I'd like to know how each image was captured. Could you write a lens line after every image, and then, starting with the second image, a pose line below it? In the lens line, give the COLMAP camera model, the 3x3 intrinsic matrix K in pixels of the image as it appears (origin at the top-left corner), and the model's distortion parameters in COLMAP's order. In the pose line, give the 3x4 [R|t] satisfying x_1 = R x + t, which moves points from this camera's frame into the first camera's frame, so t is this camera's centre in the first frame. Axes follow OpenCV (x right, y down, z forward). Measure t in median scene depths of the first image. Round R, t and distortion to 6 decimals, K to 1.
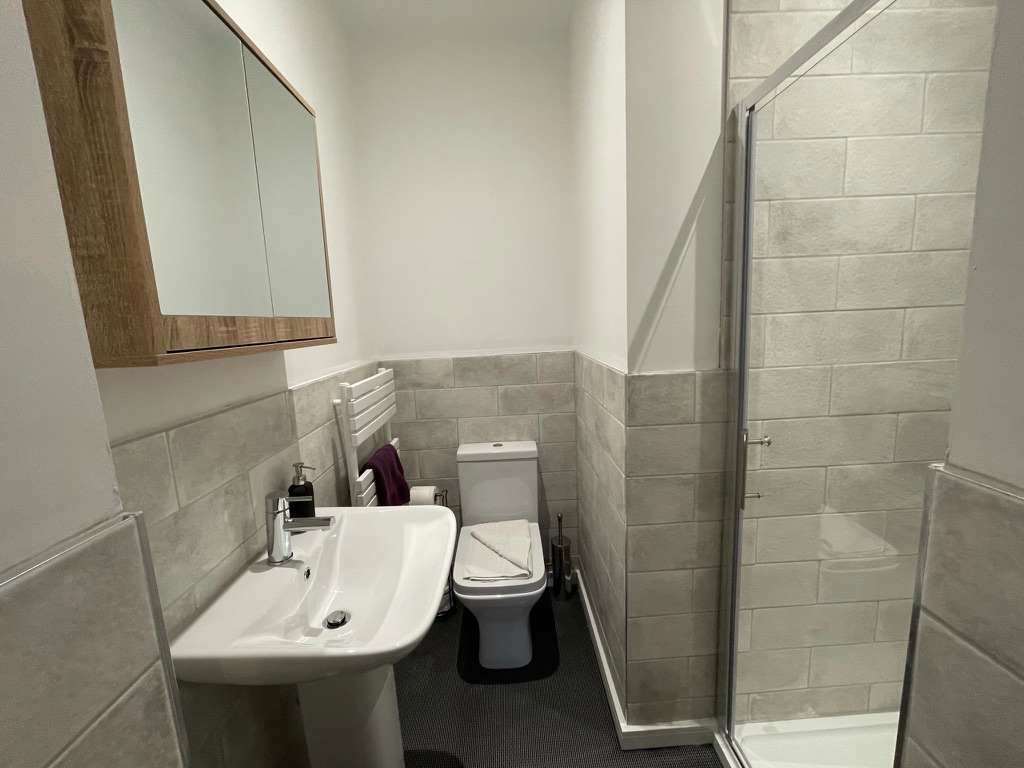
lens RADIAL K [[410.9, 0, 513.6], [0, 410.9, 379.3], [0, 0, 1]] dist [-0.002238, -0.000677]
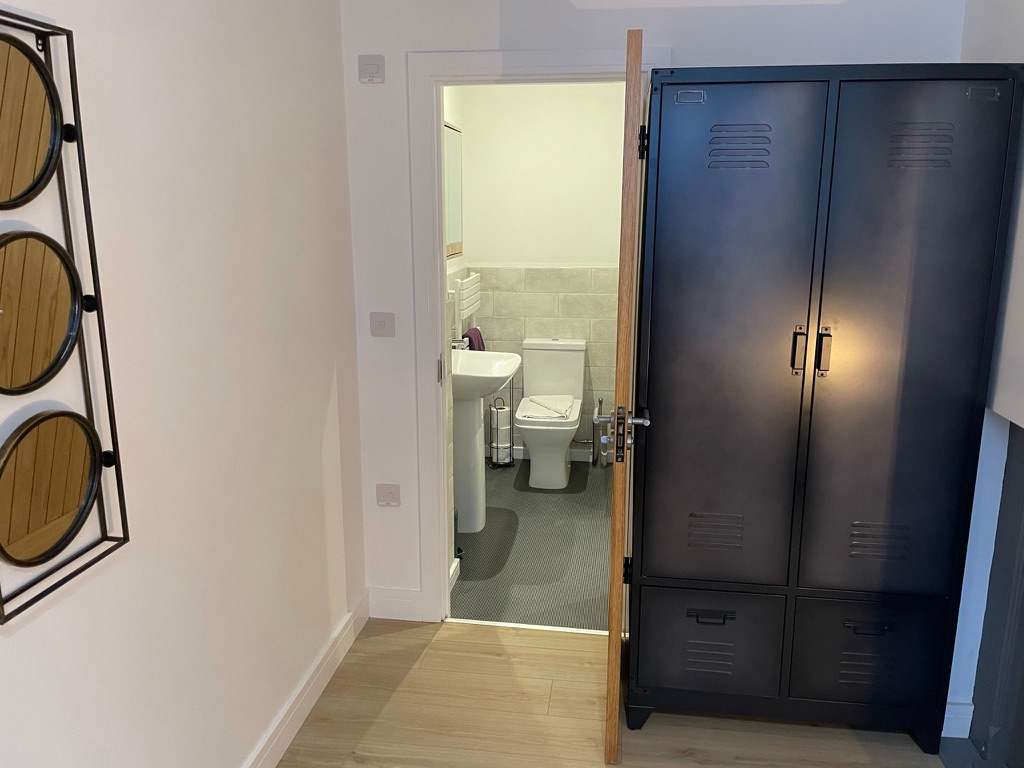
lens RADIAL K [[777.2, 0, 519.1], [0, 777.2, 377.5], [0, 0, 1]] dist [0.106604, -0.144545]
pose [[0.986679, 0.077159, -0.143216, 0.209543], [-0.065145, 0.994096, 0.086768, 0.077685], [0.149066, -0.076282, 0.985881, -1.430780]]
